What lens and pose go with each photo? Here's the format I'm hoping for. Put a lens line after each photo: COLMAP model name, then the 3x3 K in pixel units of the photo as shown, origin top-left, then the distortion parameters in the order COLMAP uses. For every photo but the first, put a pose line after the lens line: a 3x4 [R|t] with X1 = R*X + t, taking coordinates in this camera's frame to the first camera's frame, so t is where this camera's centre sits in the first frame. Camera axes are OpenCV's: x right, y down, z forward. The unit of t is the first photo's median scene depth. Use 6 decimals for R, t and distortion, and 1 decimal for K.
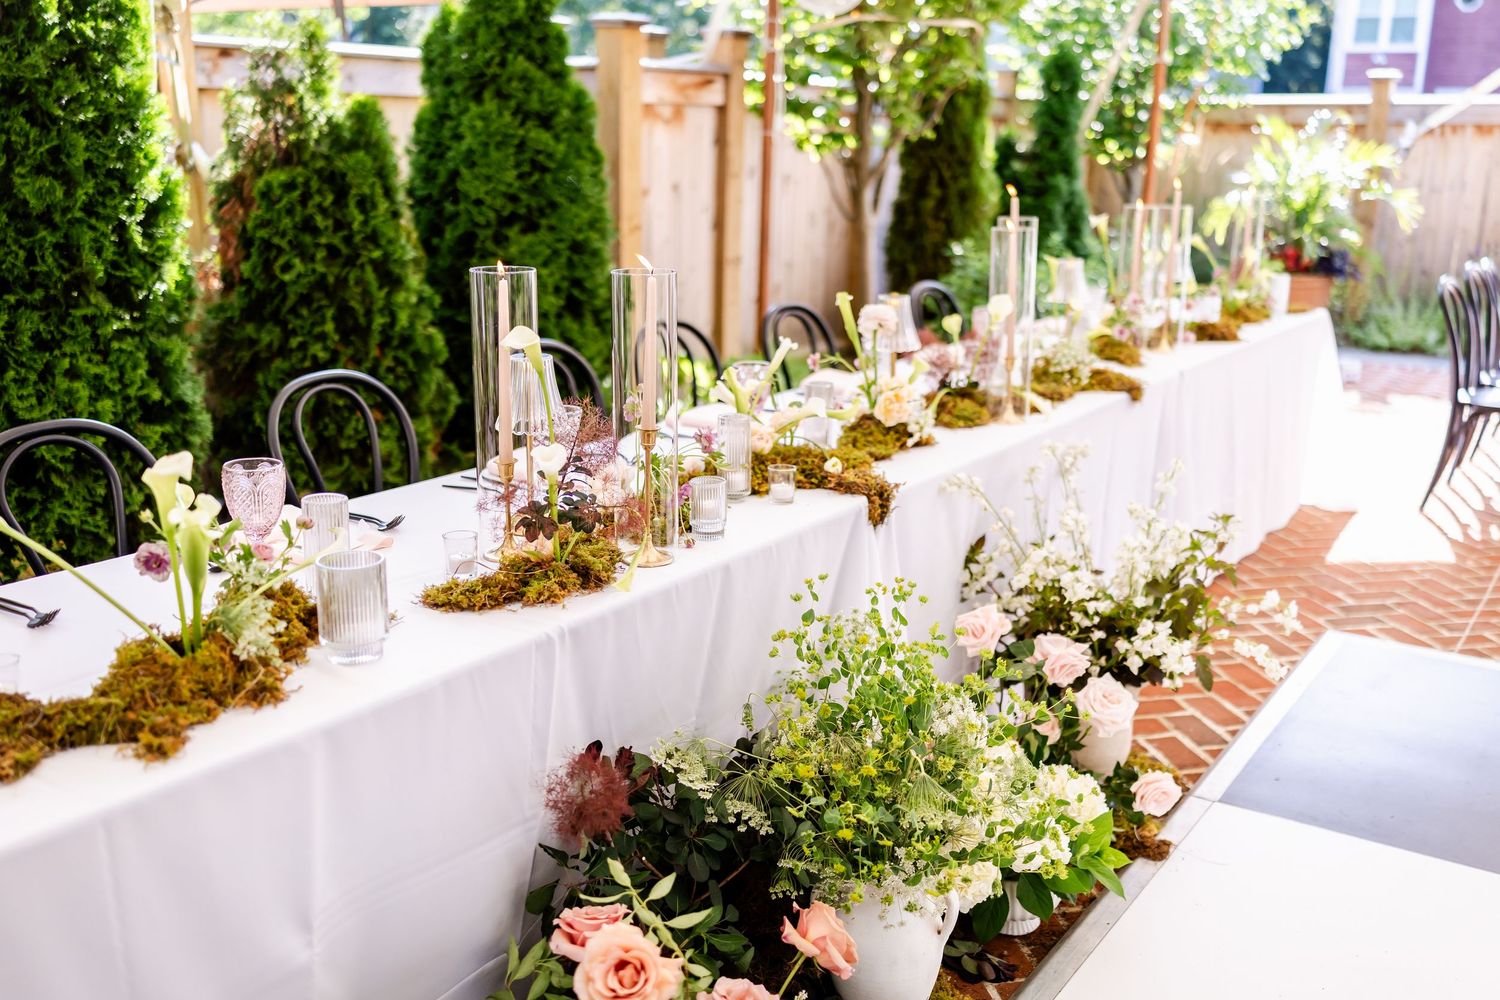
lens RADIAL K [[1428.6, 0, 750.0], [0, 1428.6, 500.0], [0, 0, 1]] dist [0.009508, -0.039369]
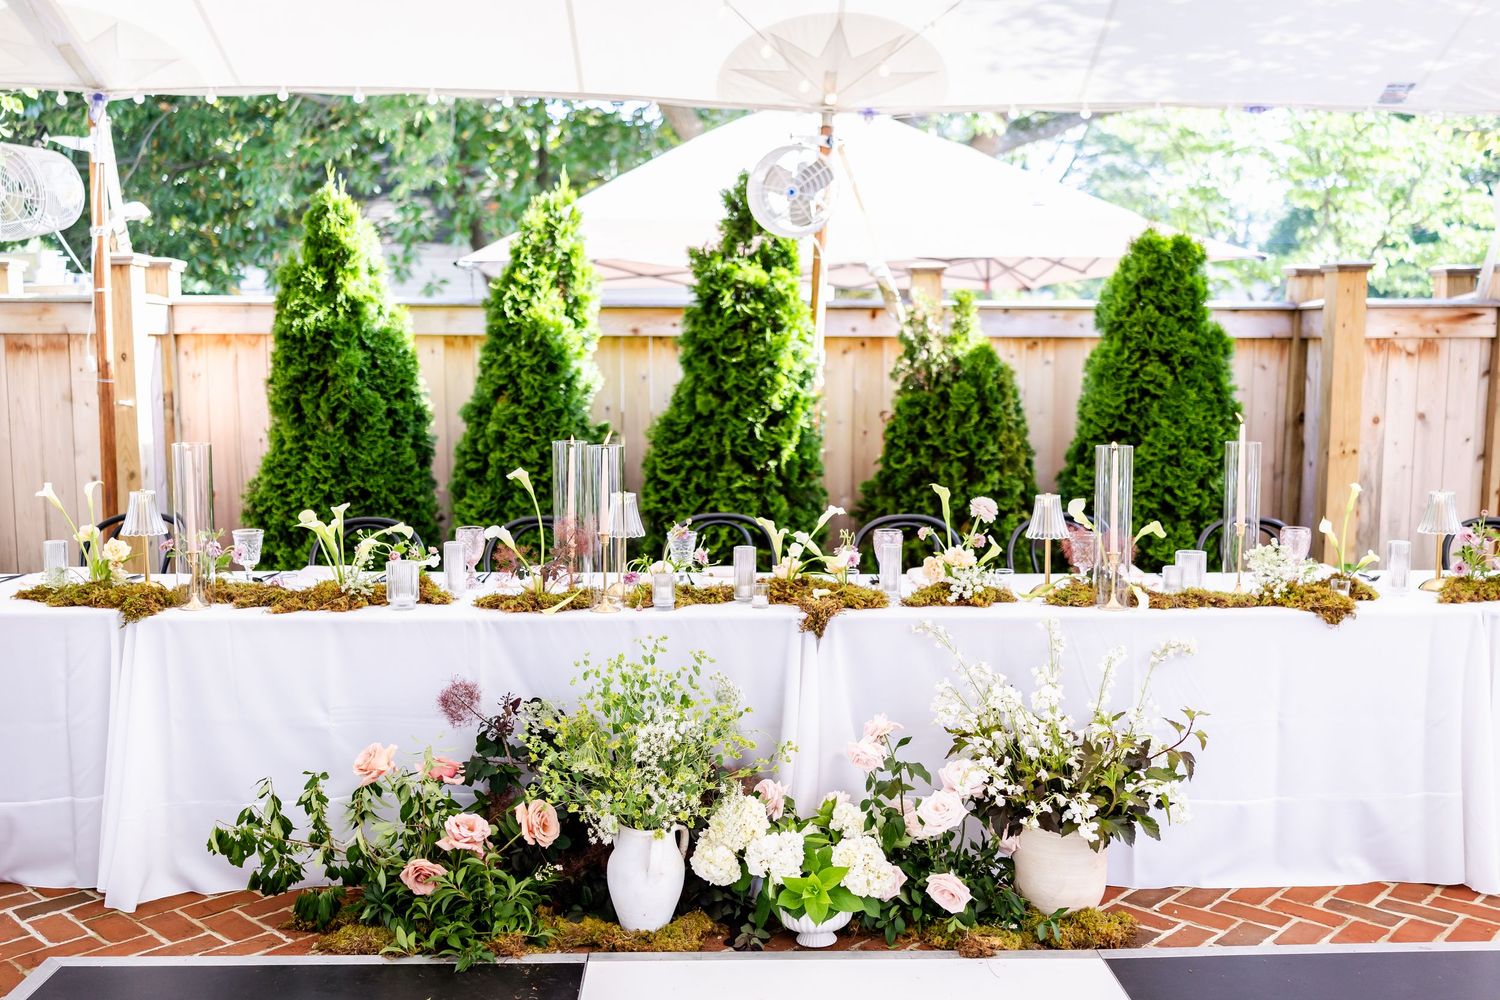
lens RADIAL K [[1428.6, 0, 750.0], [0, 1428.6, 500.0], [0, 0, 1]] dist [0.009508, -0.039369]
pose [[0.578538, 0.072015, -0.812470, 0.756747], [-0.197307, 0.978868, -0.053734, -0.016424], [0.791431, 0.191393, 0.580522, 0.057647]]
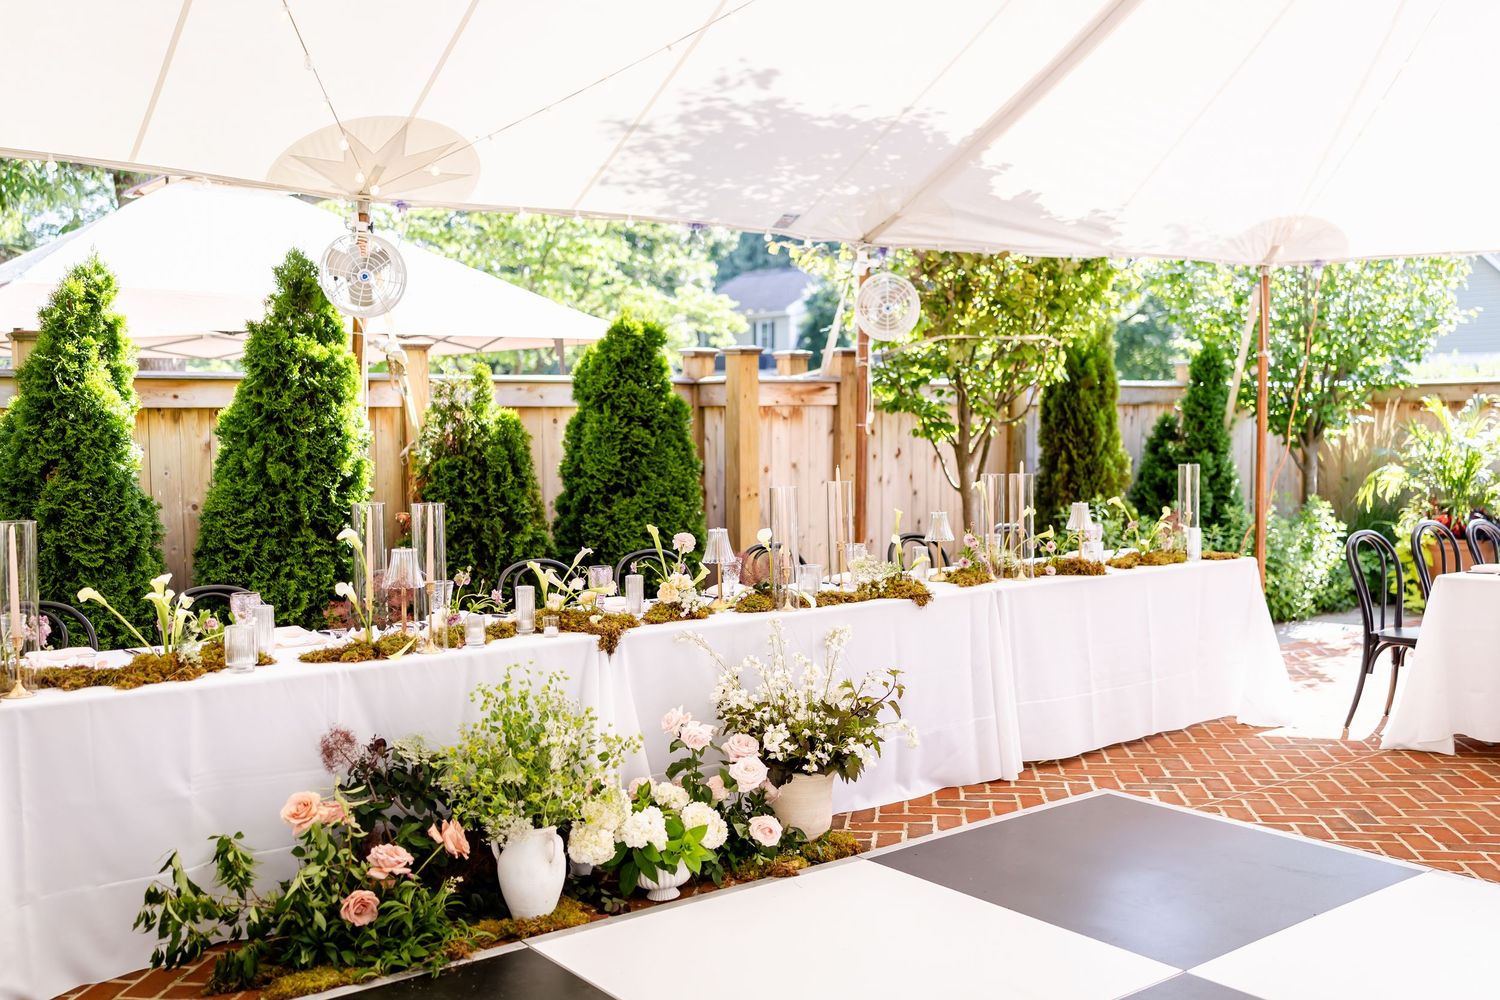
lens RADIAL K [[1428.6, 0, 750.0], [0, 1428.6, 500.0], [0, 0, 1]] dist [0.009508, -0.039369]
pose [[0.946474, -0.005408, -0.322735, 0.508248], [-0.057208, 0.981219, -0.184216, 0.090583], [0.317670, 0.192819, 0.928389, -0.366679]]
